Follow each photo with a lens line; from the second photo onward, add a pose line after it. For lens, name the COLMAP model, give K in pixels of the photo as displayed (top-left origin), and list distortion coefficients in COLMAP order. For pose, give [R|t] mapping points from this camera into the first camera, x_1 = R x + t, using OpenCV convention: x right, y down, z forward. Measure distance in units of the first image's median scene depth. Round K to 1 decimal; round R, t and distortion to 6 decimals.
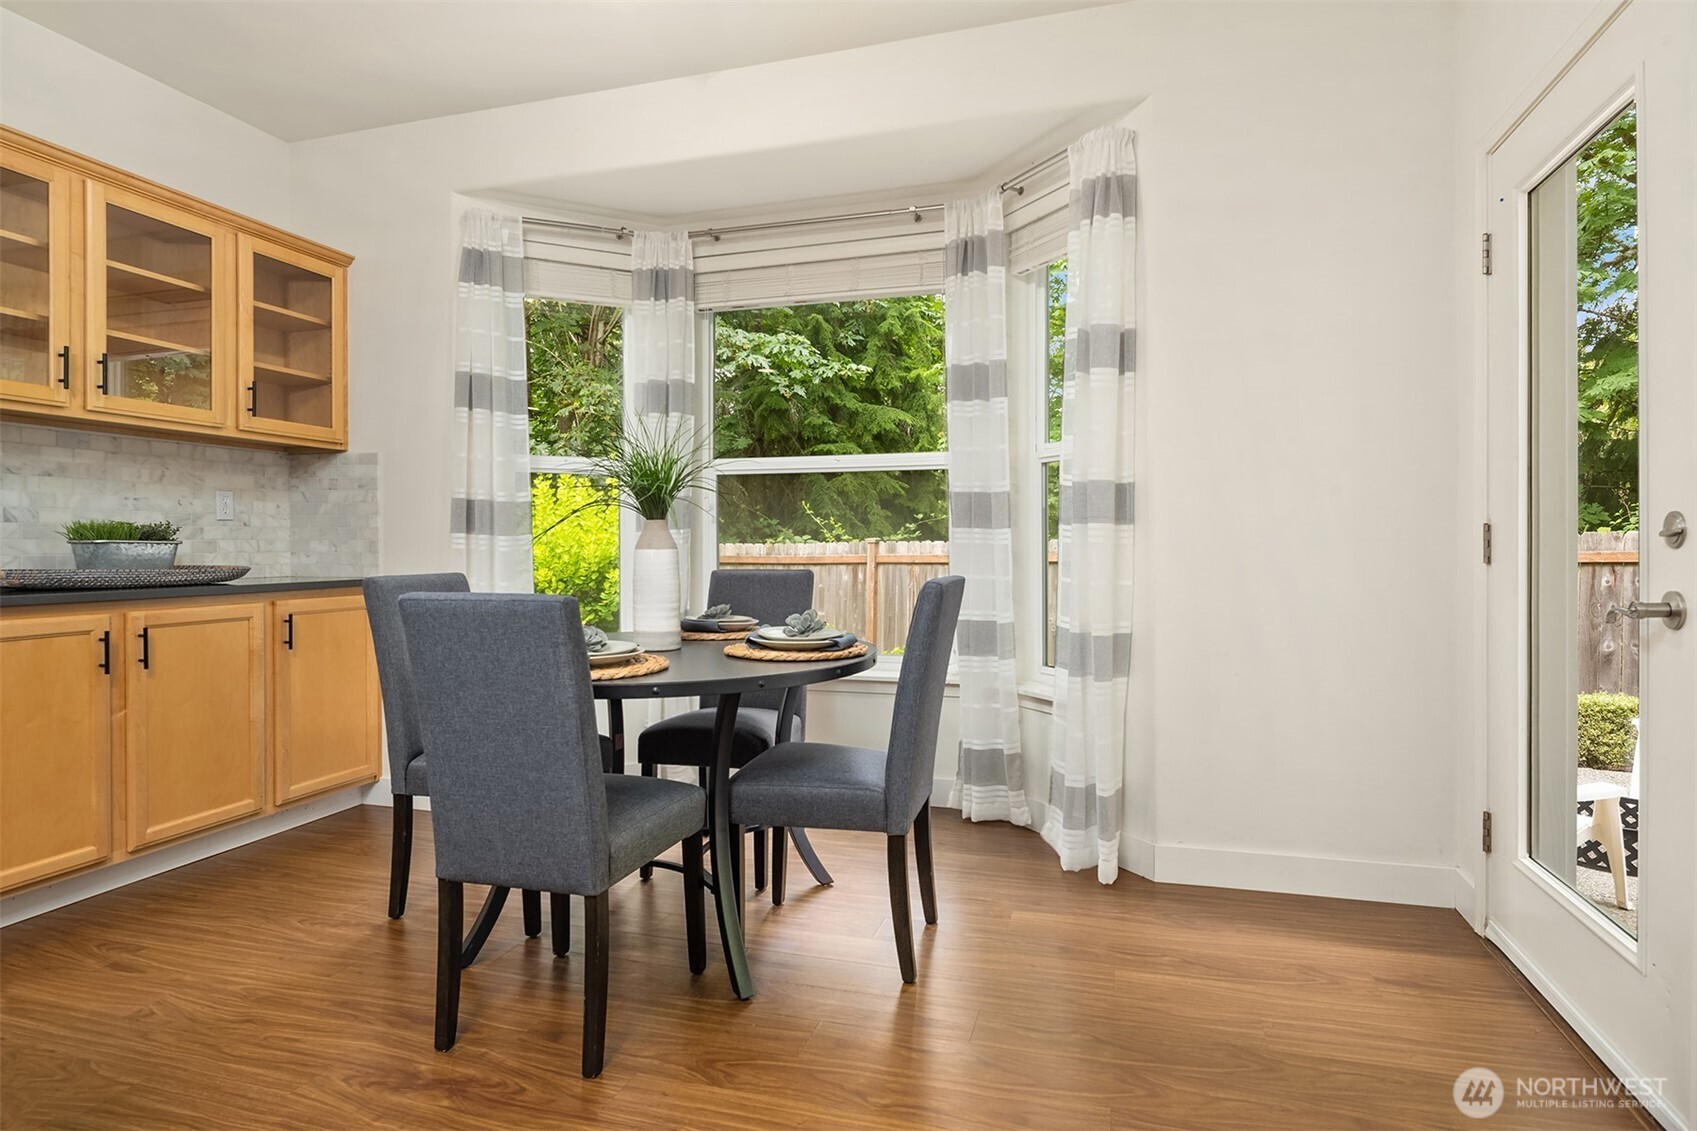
lens RADIAL K [[920.7, 0, 853.1], [0, 920.7, 541.7], [0, 0, 1]] dist [-0.003930, -0.002579]
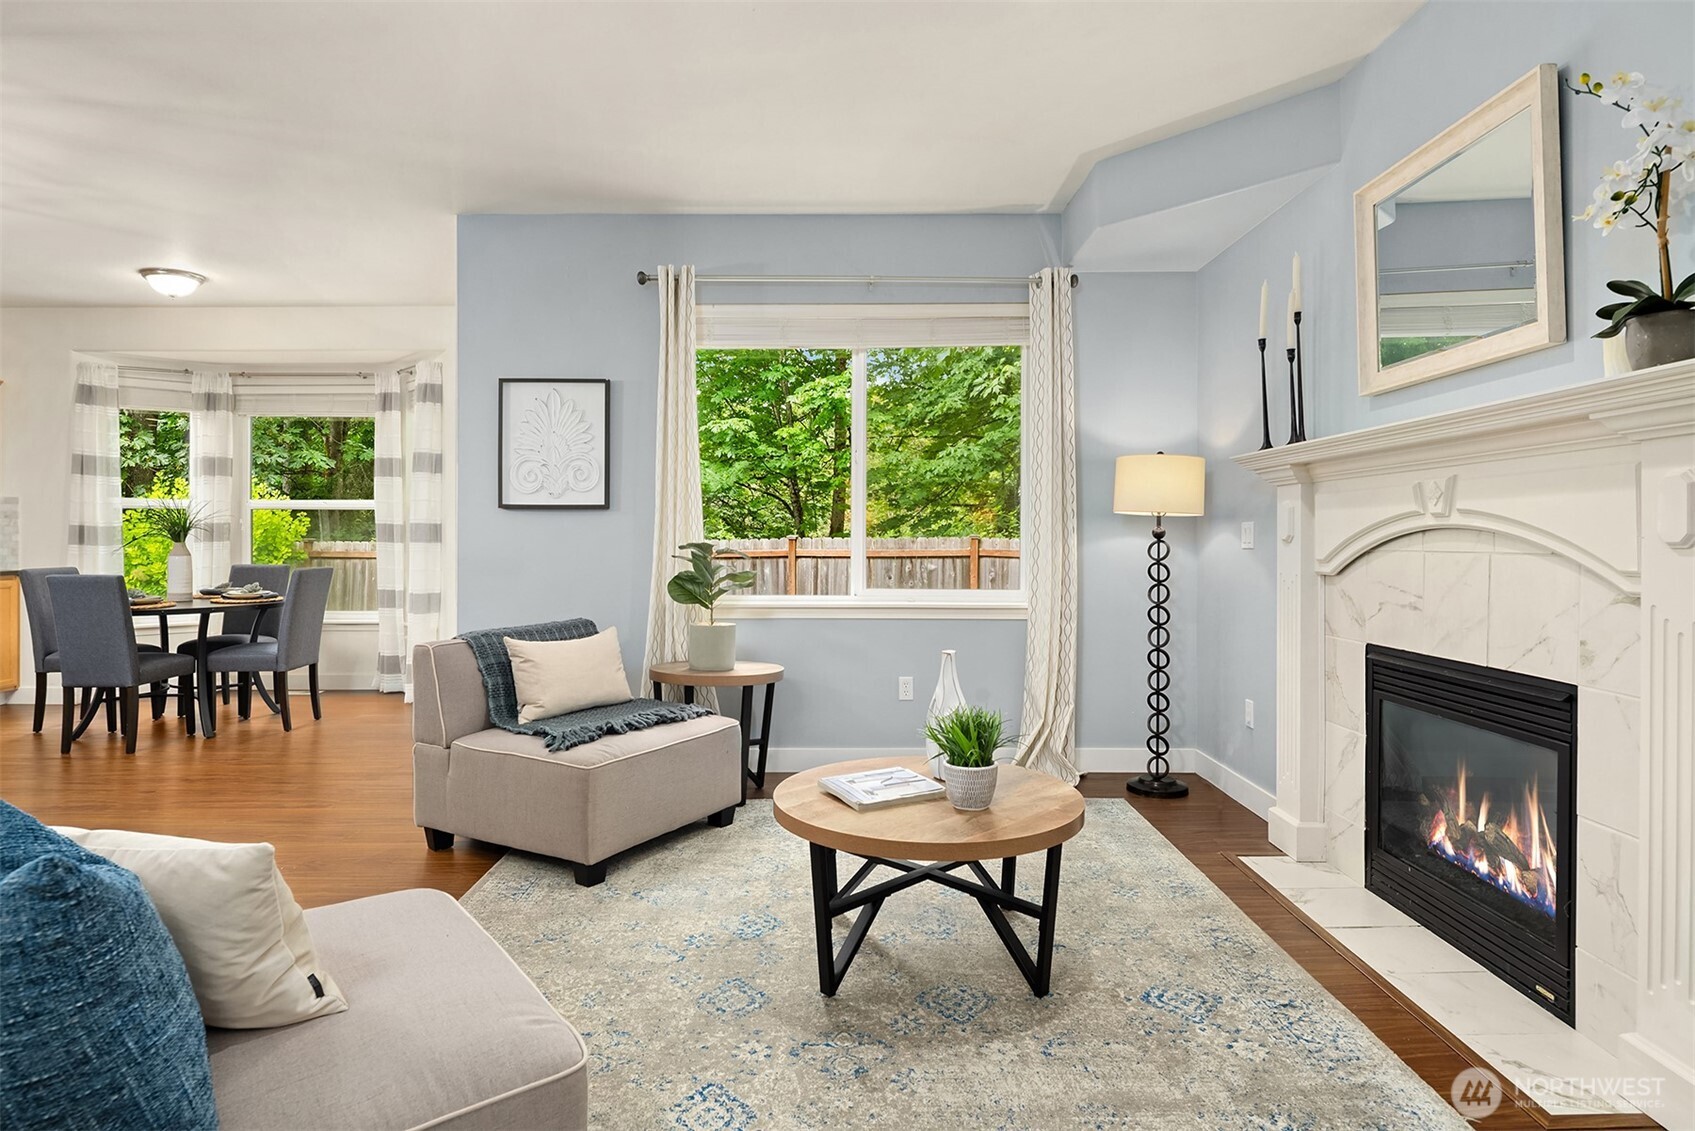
lens RADIAL K [[919.7, 0, 835.9], [0, 919.7, 529.1], [0, 0, 1]] dist [-0.003930, -0.002579]
pose [[0.959139, 0.004918, 0.282892, 0.486522], [-0.004019, 0.999985, -0.003756, -0.038987], [-0.282907, 0.002466, 0.959144, -1.122938]]
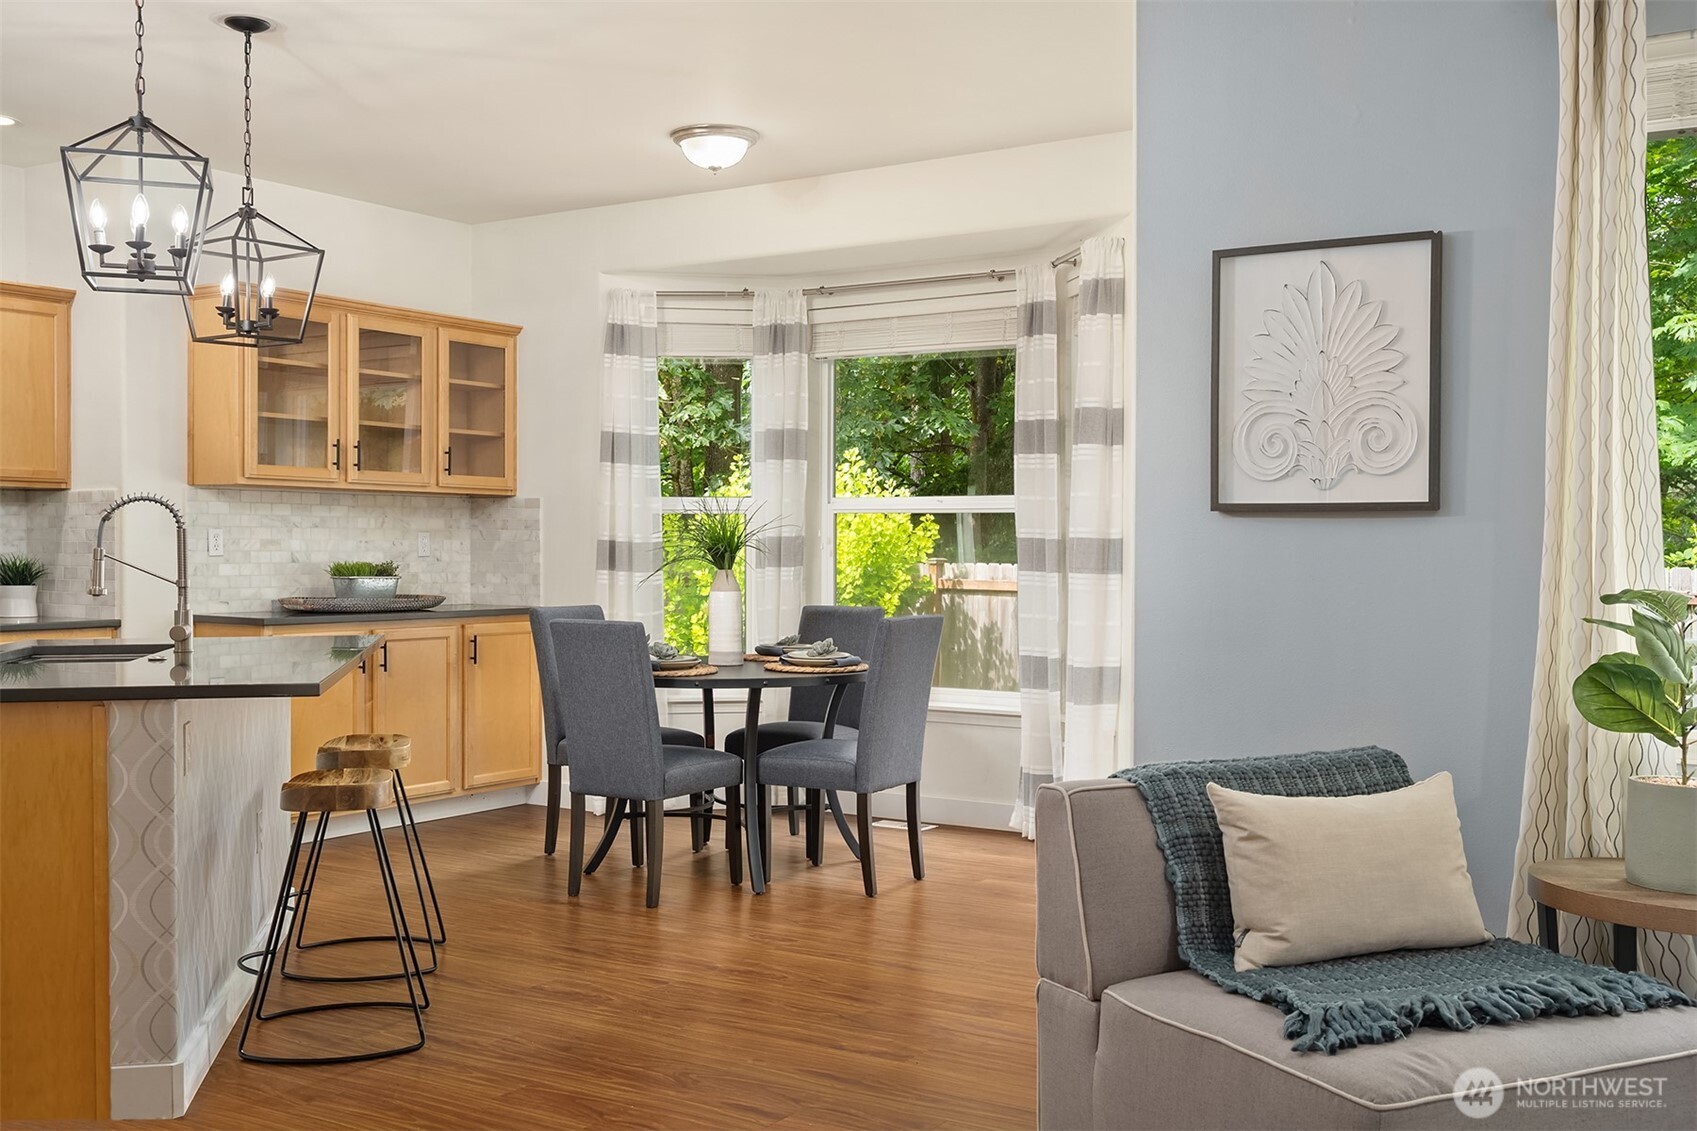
lens RADIAL K [[1694.5, 0, 852.5], [0, 1694.5, 554.9], [0, 0, 1]] dist [0.009777, 0.000000]
pose [[0.956463, 0.009262, -0.291706, 0.503100], [-0.007166, 0.999940, 0.008253, -0.048661], [0.291765, -0.005804, 0.956472, -0.966819]]
